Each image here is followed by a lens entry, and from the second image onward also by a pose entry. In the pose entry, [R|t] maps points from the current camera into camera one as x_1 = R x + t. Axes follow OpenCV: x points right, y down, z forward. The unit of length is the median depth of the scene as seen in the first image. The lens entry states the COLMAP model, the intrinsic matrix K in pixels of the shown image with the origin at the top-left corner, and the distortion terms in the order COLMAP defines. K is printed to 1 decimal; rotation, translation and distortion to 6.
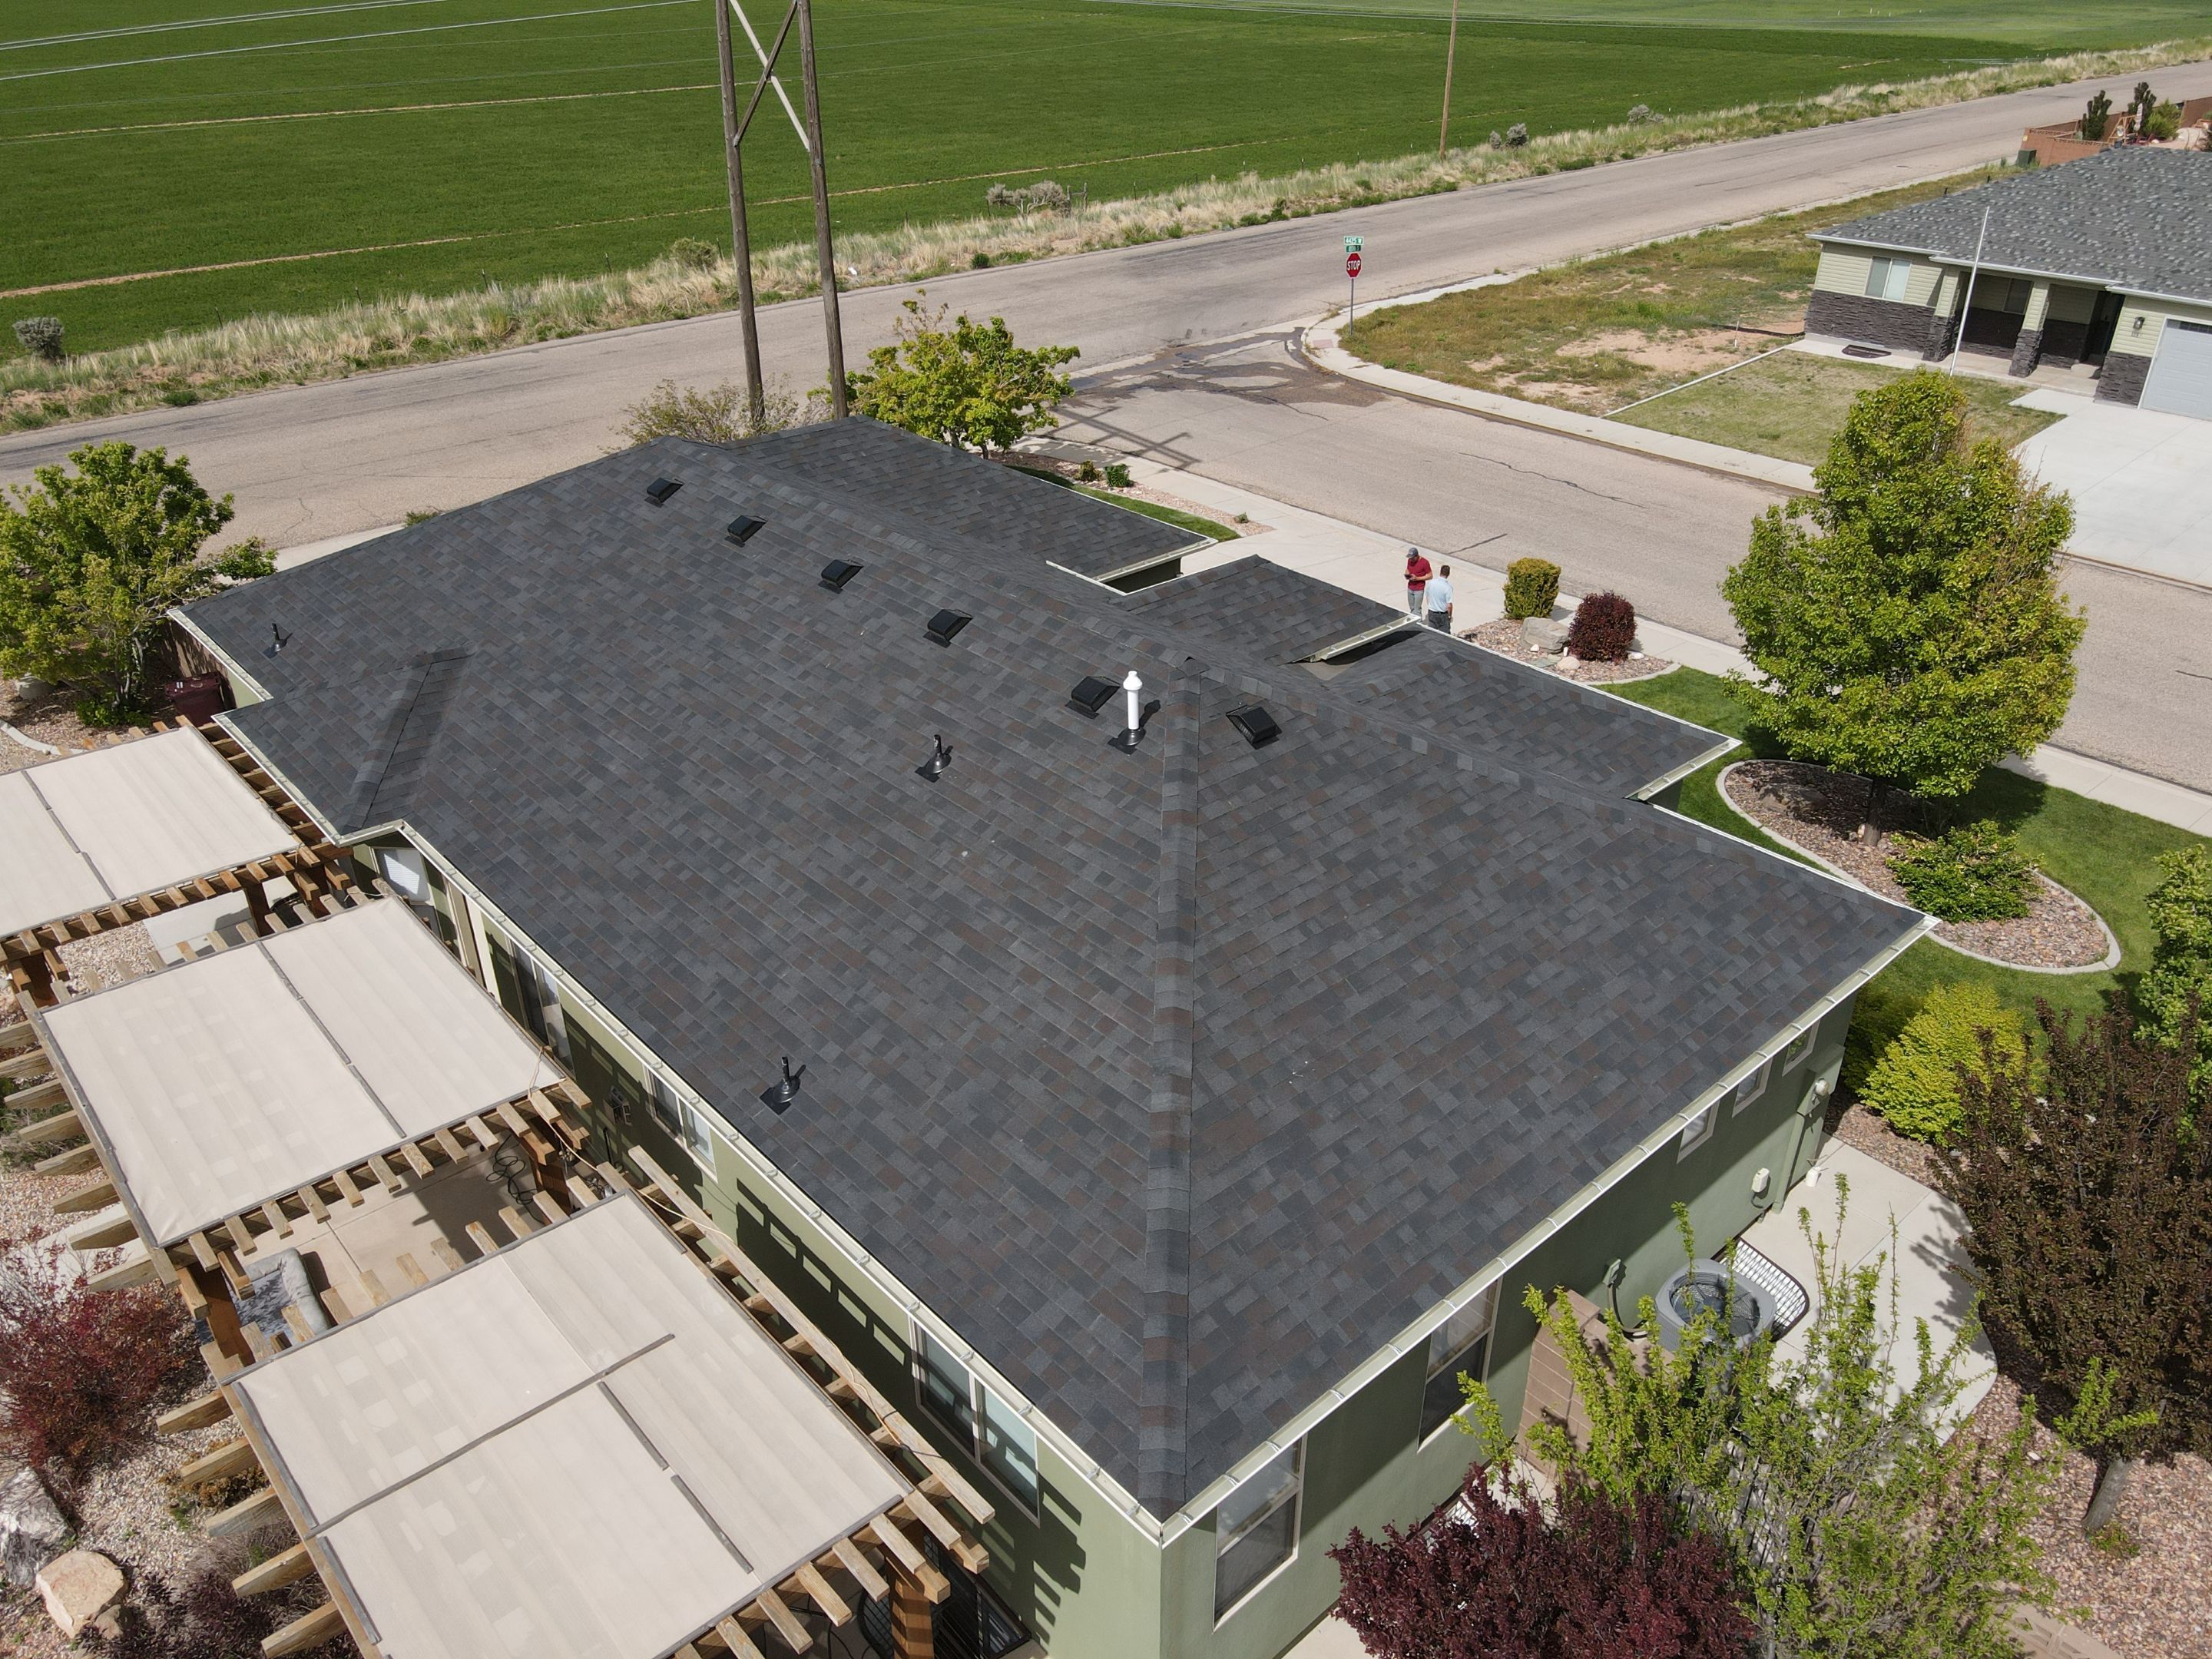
lens RADIAL K [[1617.7, 0, 1114.5], [0, 1617.7, 827.2], [0, 0, 1]] dist [0.019666, -0.008816]
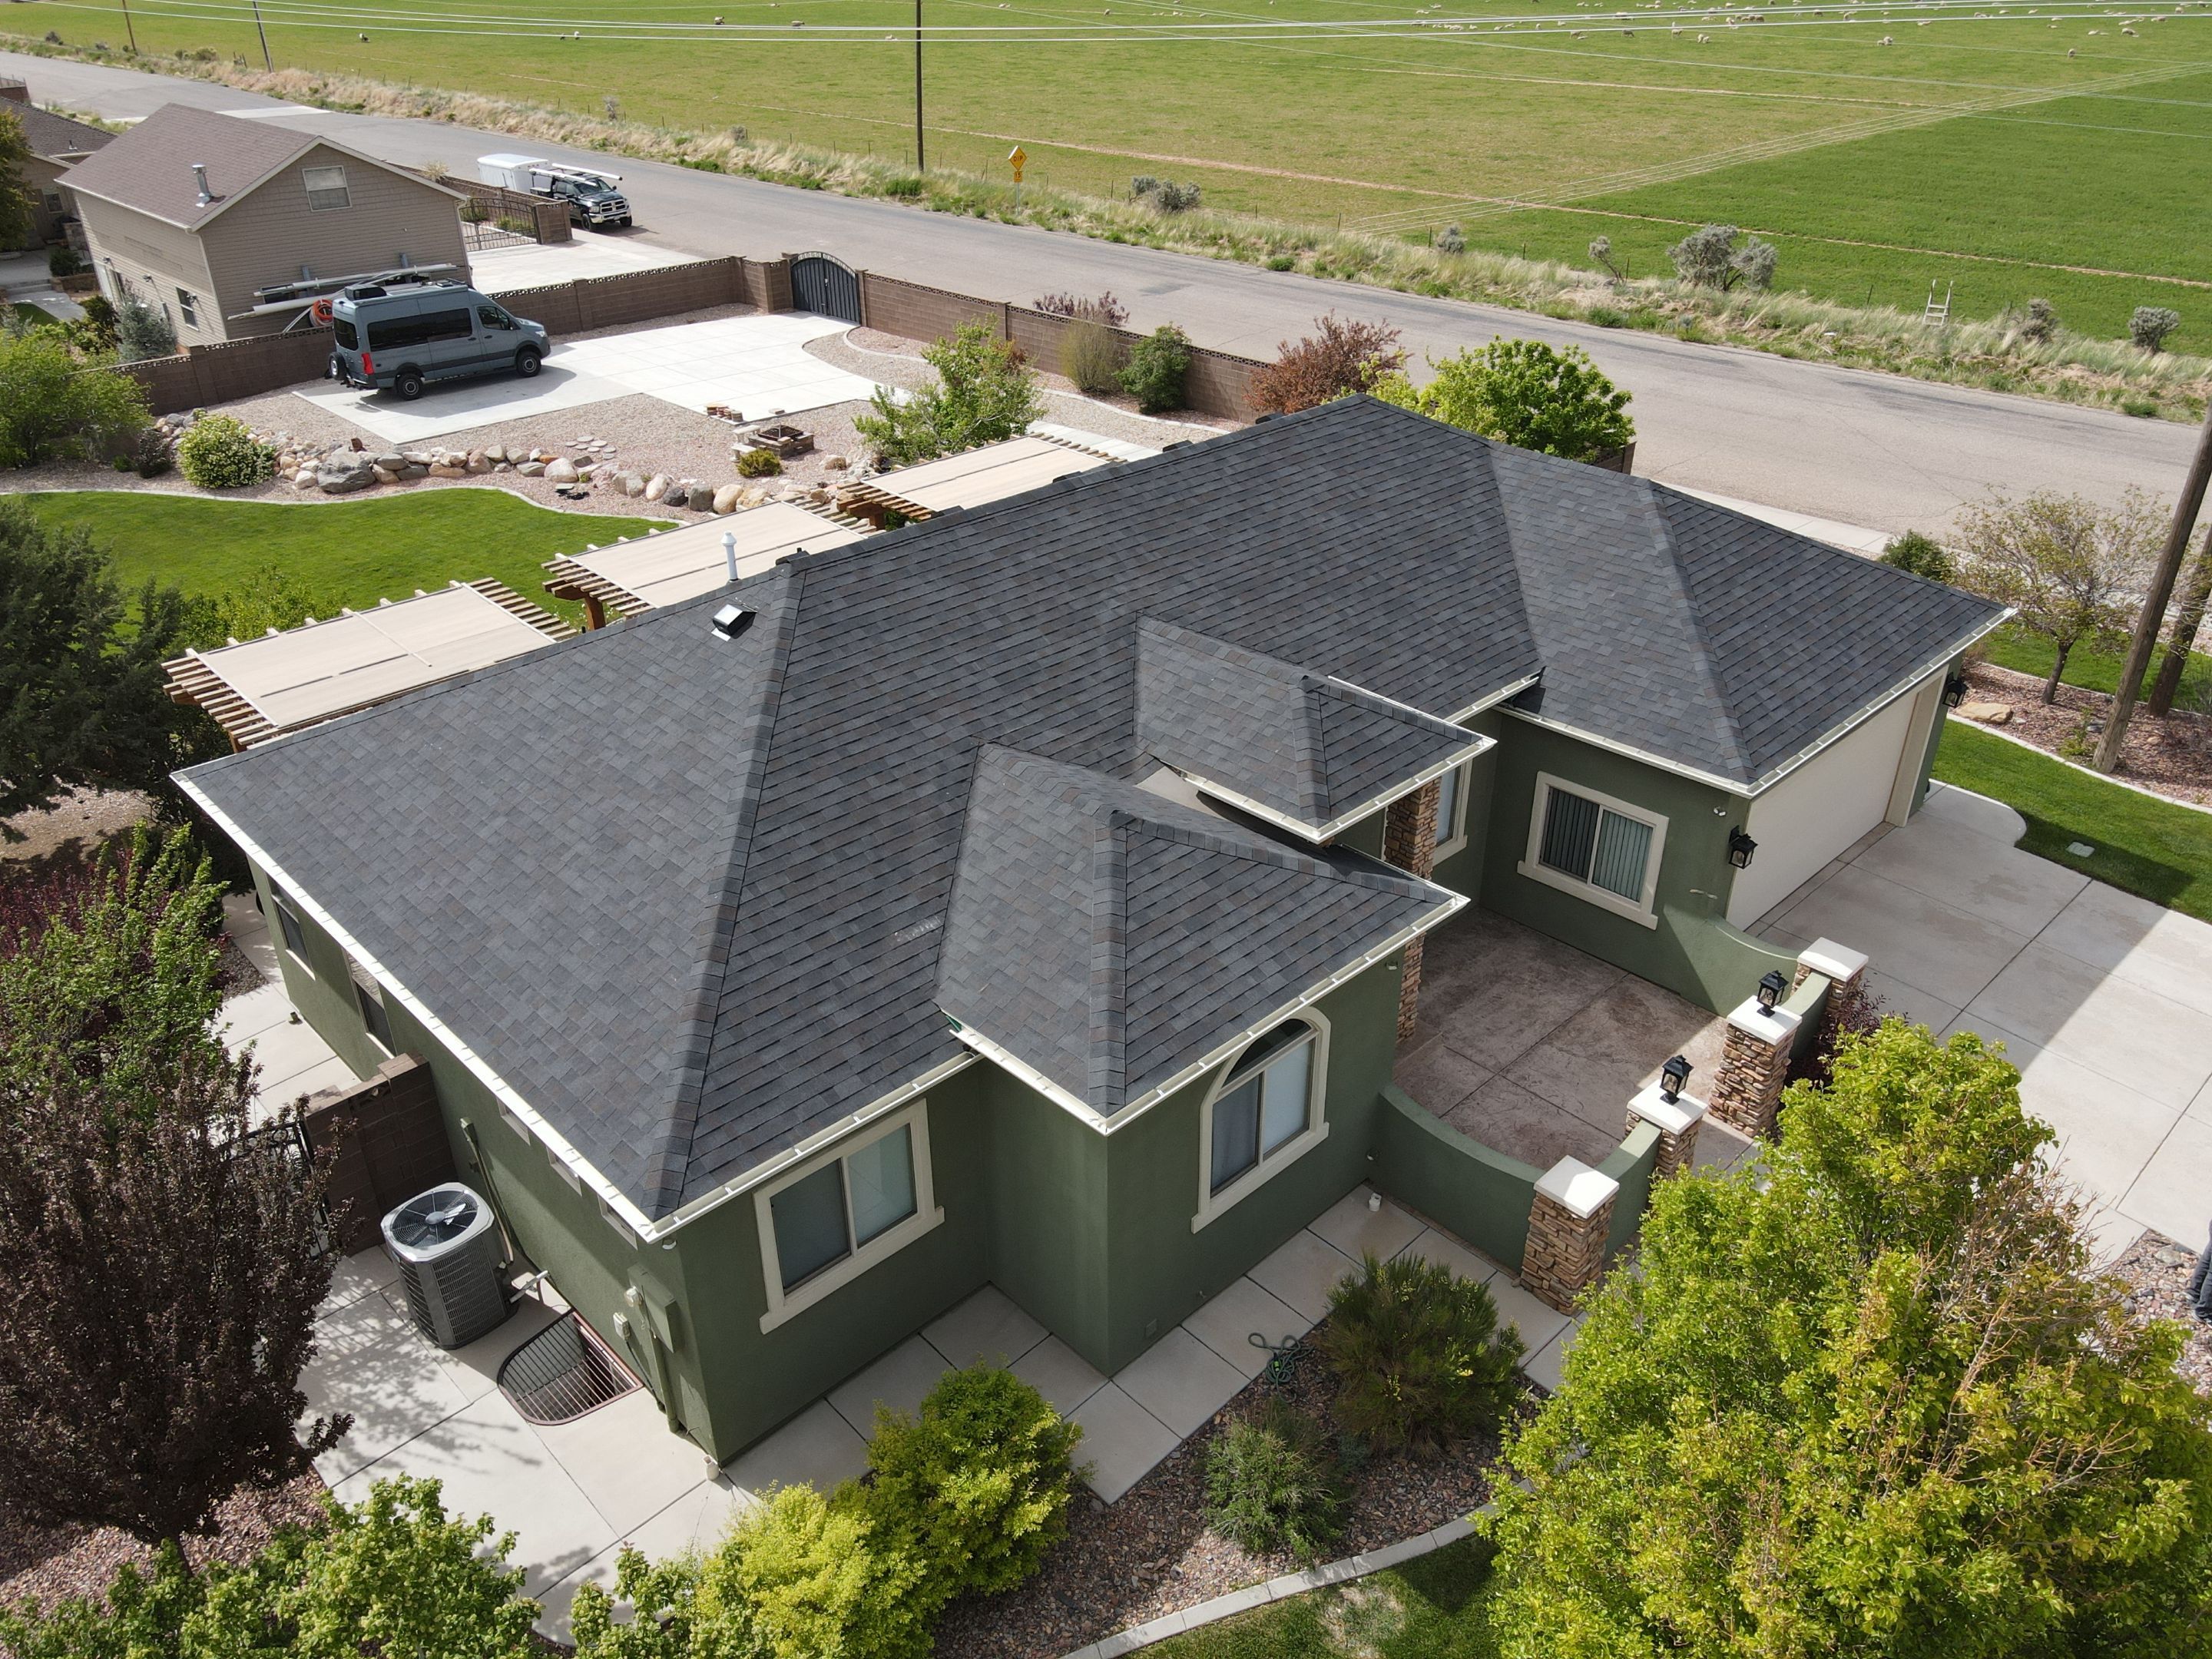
lens RADIAL K [[1617.7, 0, 1108.0], [0, 1617.7, 828.9], [0, 0, 1]] dist [0.019666, -0.008816]
pose [[0.030849, 0.491734, -0.870199, 0.396337], [-0.484246, 0.768969, 0.417364, -0.189208], [0.874388, 0.408515, 0.261842, 0.332827]]
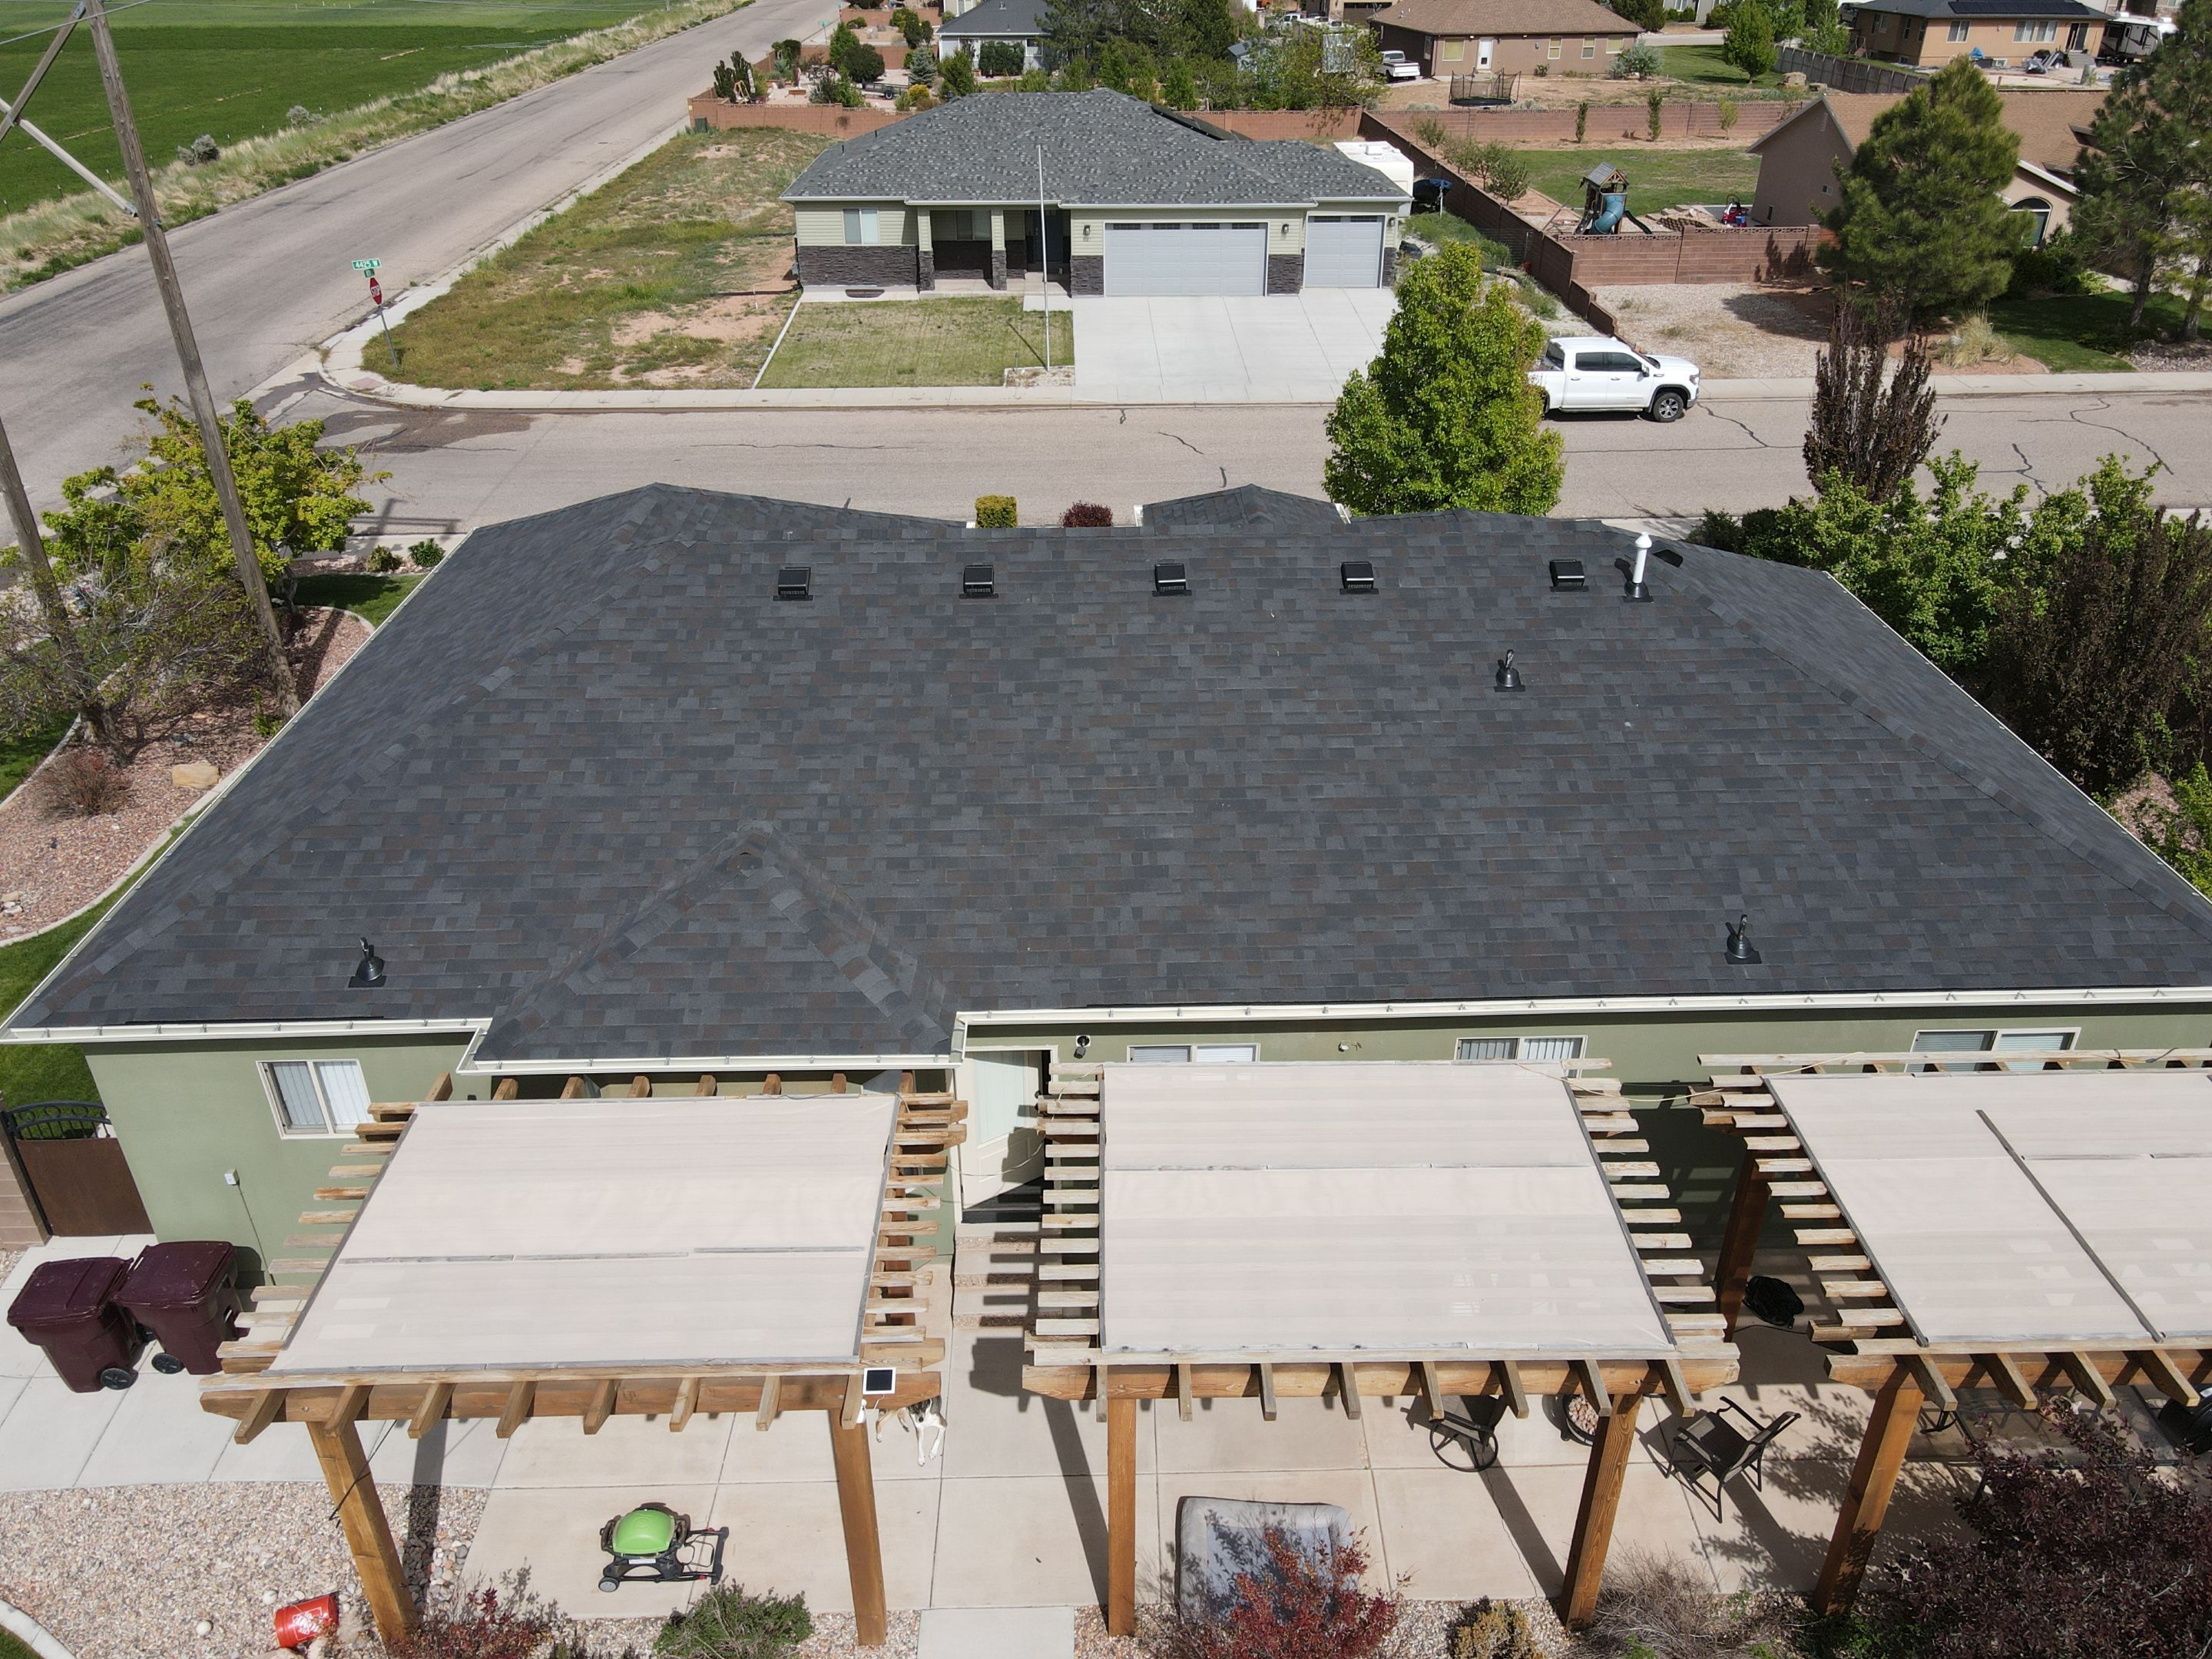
lens RADIAL K [[1617.7, 0, 1112.1], [0, 1617.7, 823.8], [0, 0, 1]] dist [0.019666, -0.008816]
pose [[0.646345, -0.377809, 0.662947, -0.358493], [0.376913, 0.913504, 0.153125, -0.074459], [-0.663457, 0.150902, 0.732839, 0.138525]]
